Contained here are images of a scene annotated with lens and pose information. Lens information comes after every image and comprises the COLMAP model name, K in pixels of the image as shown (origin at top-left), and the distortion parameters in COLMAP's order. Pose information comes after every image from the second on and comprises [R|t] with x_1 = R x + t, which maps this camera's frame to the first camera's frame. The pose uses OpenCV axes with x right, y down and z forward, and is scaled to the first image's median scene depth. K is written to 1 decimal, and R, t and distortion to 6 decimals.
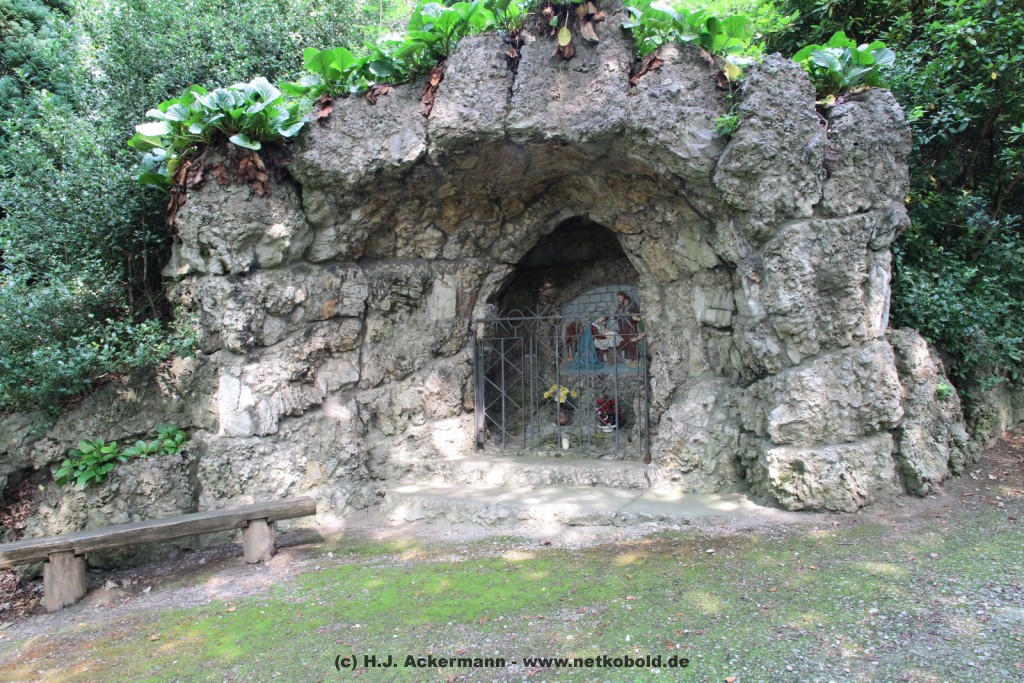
lens RADIAL K [[771.1, 0, 511.6], [0, 771.1, 341.1], [0, 0, 1]] dist [-0.010281, 0.005668]
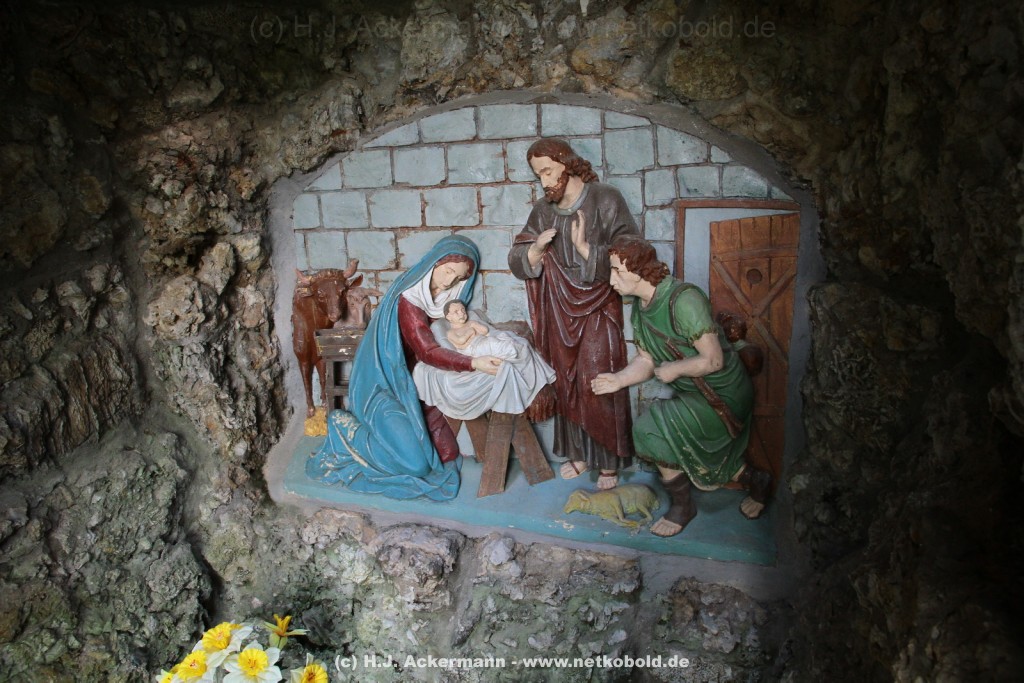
lens RADIAL K [[771.1, 0, 511.6], [0, 771.1, 342.2], [0, 0, 1]] dist [-0.010281, 0.005668]
pose [[0.982201, -0.017068, 0.187055, 0.094160], [-0.018932, 0.981796, 0.188993, -0.049301], [-0.186876, -0.189171, 0.963998, 0.794854]]
